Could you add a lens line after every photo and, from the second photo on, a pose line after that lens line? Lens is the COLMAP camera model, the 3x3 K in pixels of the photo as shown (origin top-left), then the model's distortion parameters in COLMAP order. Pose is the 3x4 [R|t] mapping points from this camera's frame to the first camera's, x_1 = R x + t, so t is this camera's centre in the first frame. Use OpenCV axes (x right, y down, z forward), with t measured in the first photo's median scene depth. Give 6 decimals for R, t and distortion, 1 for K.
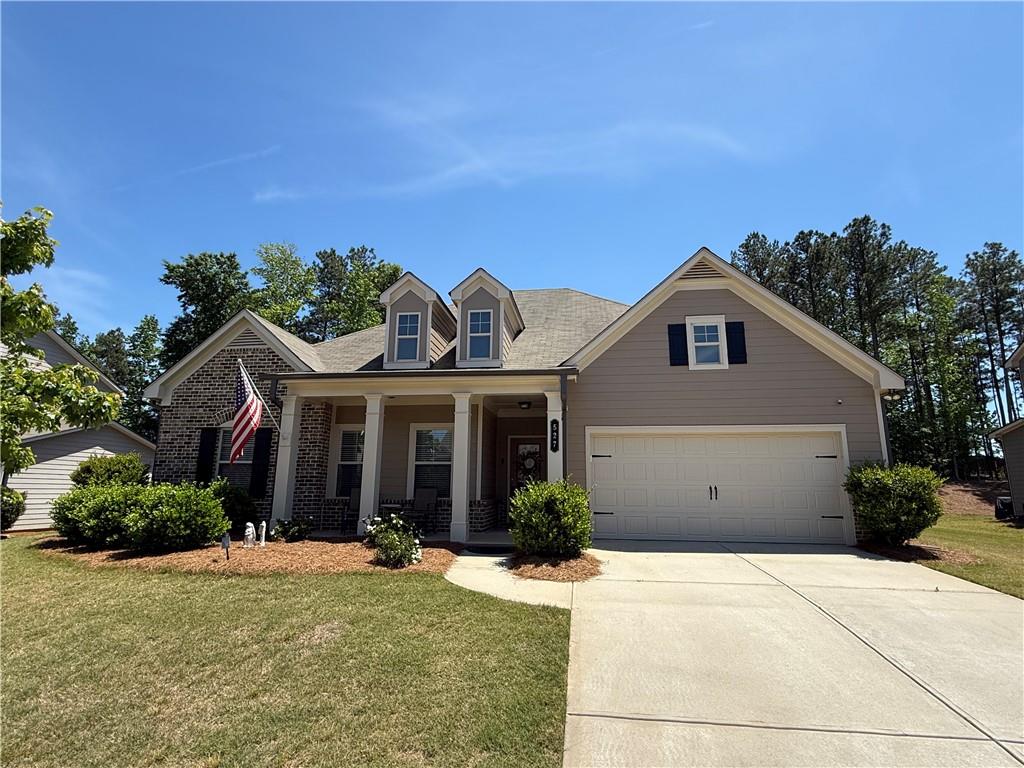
lens RADIAL K [[508.2, 0, 508.6], [0, 508.2, 385.5], [0, 0, 1]] dist [0.005419, -0.000072]
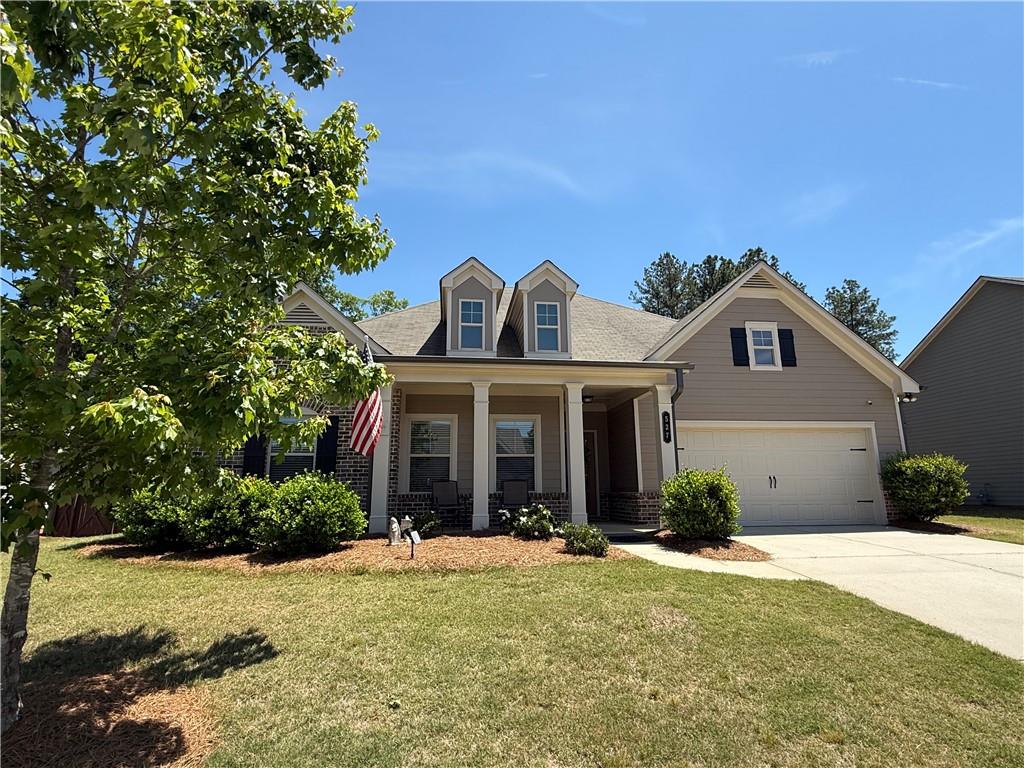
lens RADIAL K [[508.2, 0, 508.9], [0, 508.2, 383.7], [0, 0, 1]] dist [0.005419, -0.000072]
pose [[0.970263, 0.034799, 0.239537, -0.411356], [-0.032880, 0.999387, -0.012005, 0.028516], [-0.239808, 0.003772, 0.970813, 0.060580]]
